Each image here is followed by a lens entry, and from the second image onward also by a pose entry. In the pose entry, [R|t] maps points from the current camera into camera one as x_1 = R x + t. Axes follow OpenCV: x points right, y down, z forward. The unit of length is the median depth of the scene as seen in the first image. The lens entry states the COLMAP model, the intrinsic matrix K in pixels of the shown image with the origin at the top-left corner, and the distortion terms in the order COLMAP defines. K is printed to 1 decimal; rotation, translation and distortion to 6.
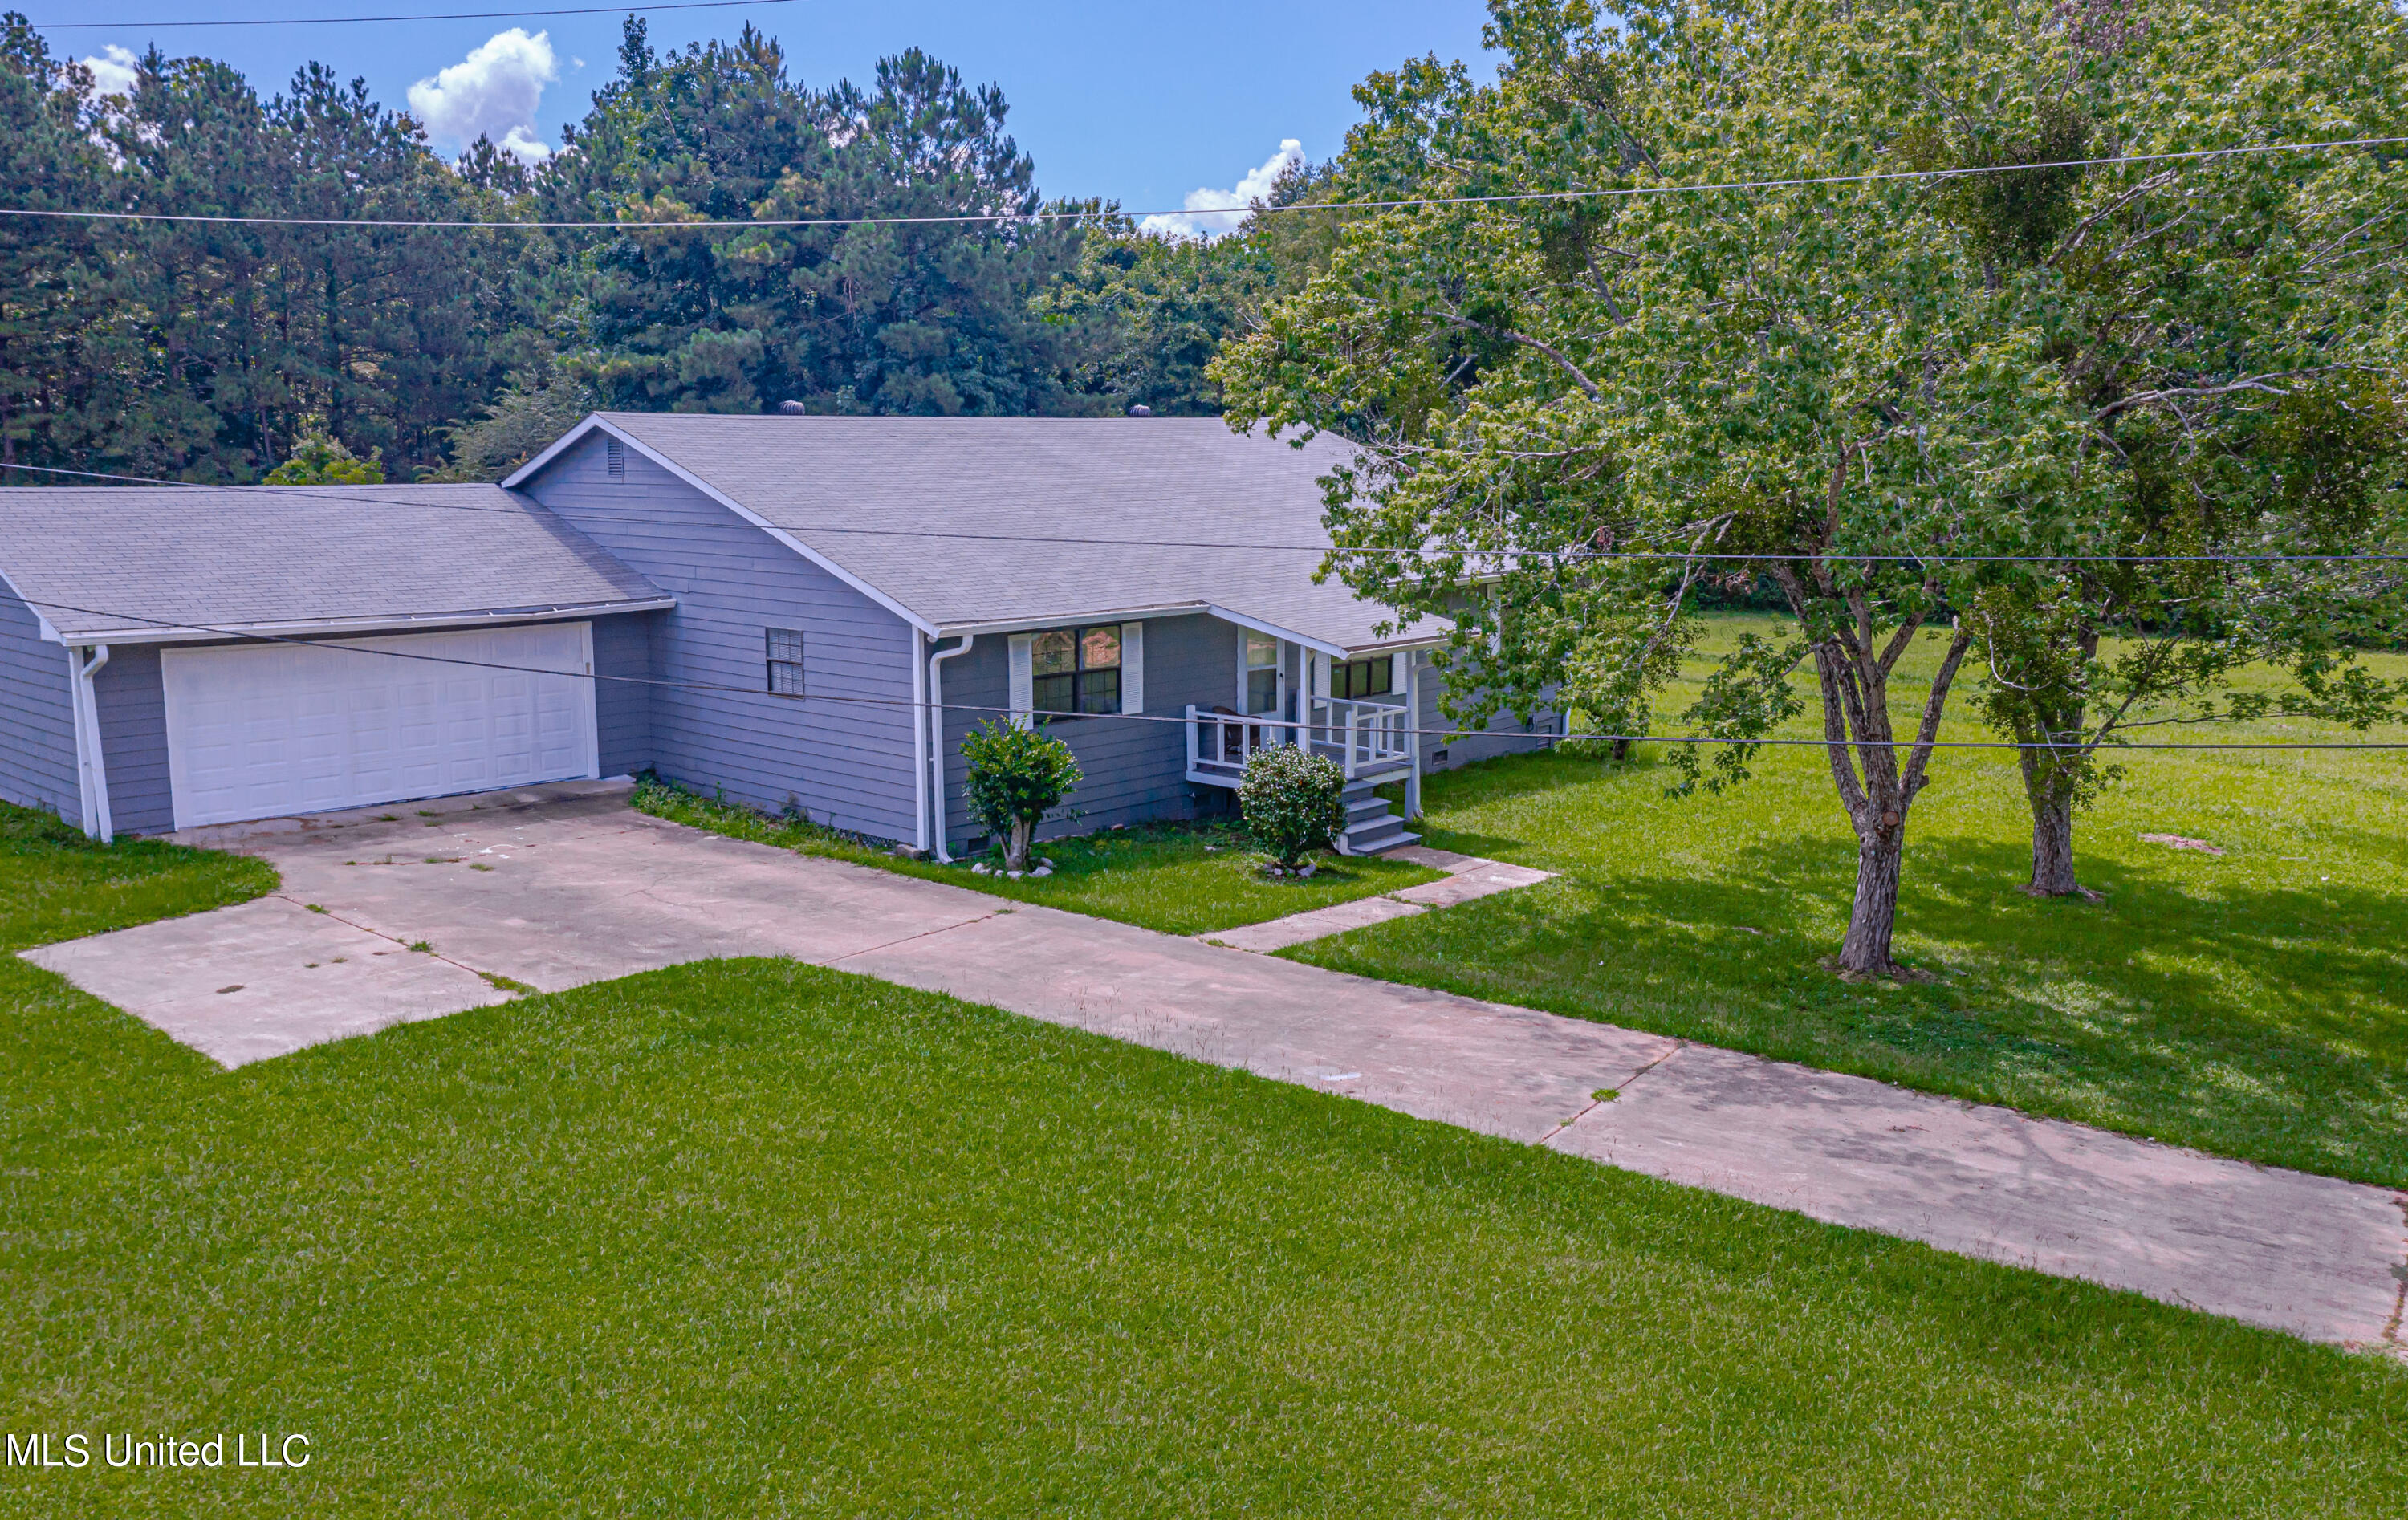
lens RADIAL K [[1980.0, 0, 1170.7], [0, 1980.0, 764.1], [0, 0, 1]] dist [-0.000903, 0.080870]
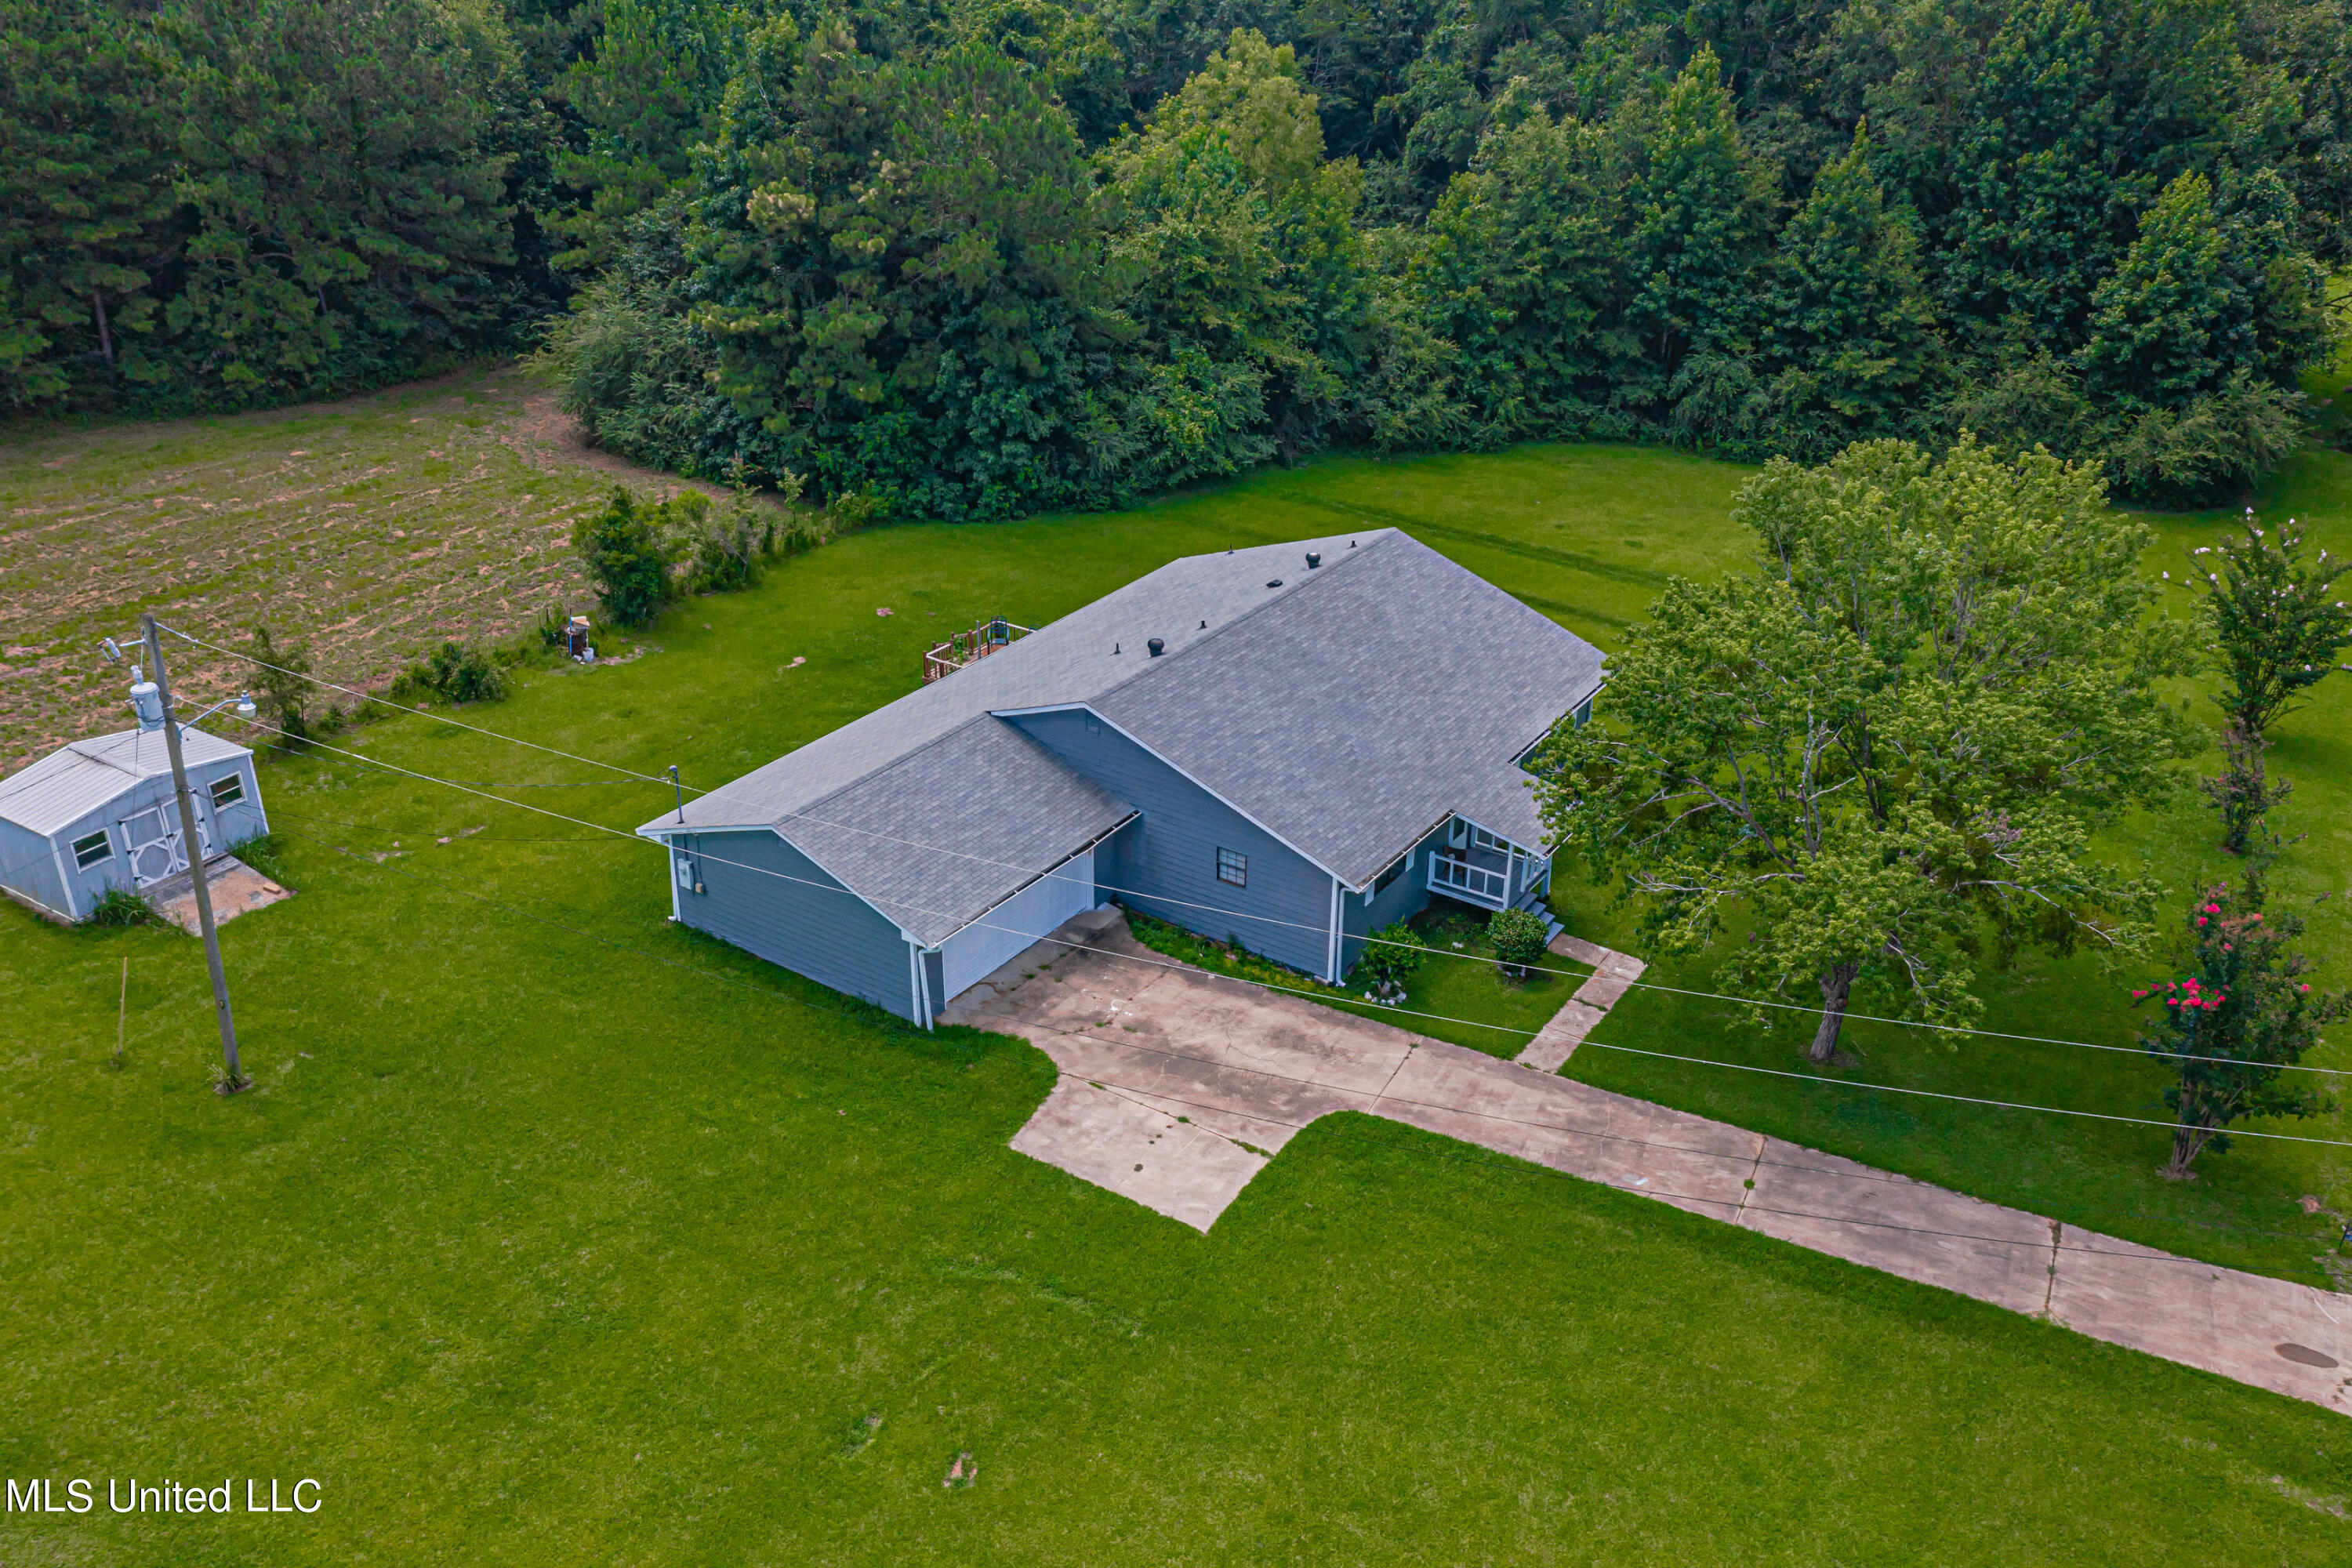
lens RADIAL K [[1930.0, 0, 1176.0], [0, 1930.0, 784.0], [0, 0, 1]] dist [0.039795, -0.004253]
pose [[0.990109, -0.062992, 0.125367, -0.507393], [0.028065, 0.964406, 0.262932, -0.648581], [-0.137468, -0.256813, 0.956635, -0.717559]]
